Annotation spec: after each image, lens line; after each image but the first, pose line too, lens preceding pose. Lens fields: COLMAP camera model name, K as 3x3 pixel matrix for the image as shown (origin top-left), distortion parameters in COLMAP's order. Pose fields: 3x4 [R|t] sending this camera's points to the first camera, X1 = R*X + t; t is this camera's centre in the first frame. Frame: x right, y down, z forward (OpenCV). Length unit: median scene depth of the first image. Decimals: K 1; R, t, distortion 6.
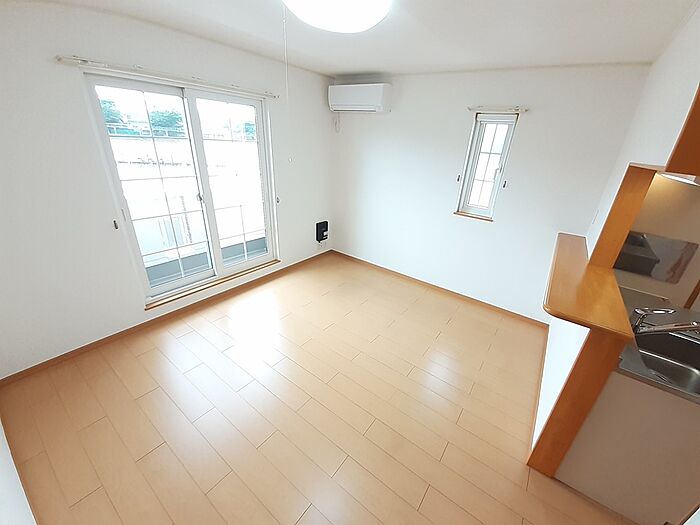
lens RADIAL K [[276.5, 0, 350.0], [0, 276.5, 262.5], [0, 0, 1]] dist [0.000902, 0.000248]
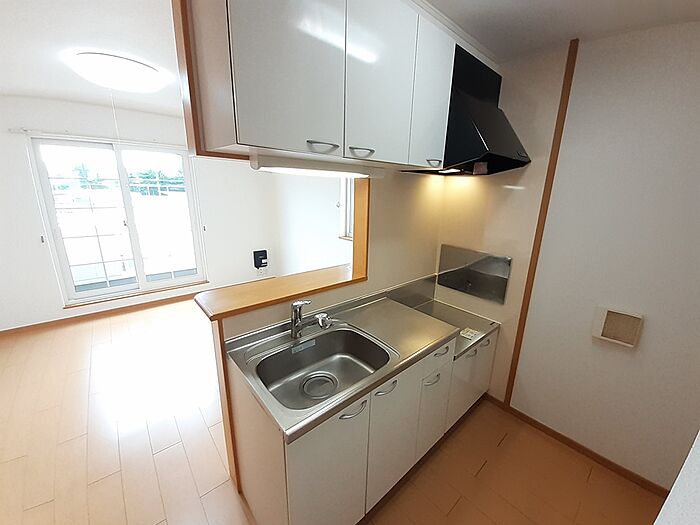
lens RADIAL K [[280.9, 0, 350.0], [0, 280.9, 262.5], [0, 0, 1]] dist [-0.000776, -0.000228]
pose [[0.974162, 0.018868, -0.225060, 0.782231], [-0.055879, 0.985658, -0.159236, 0.091412], [0.218828, 0.167697, 0.961245, 0.023179]]
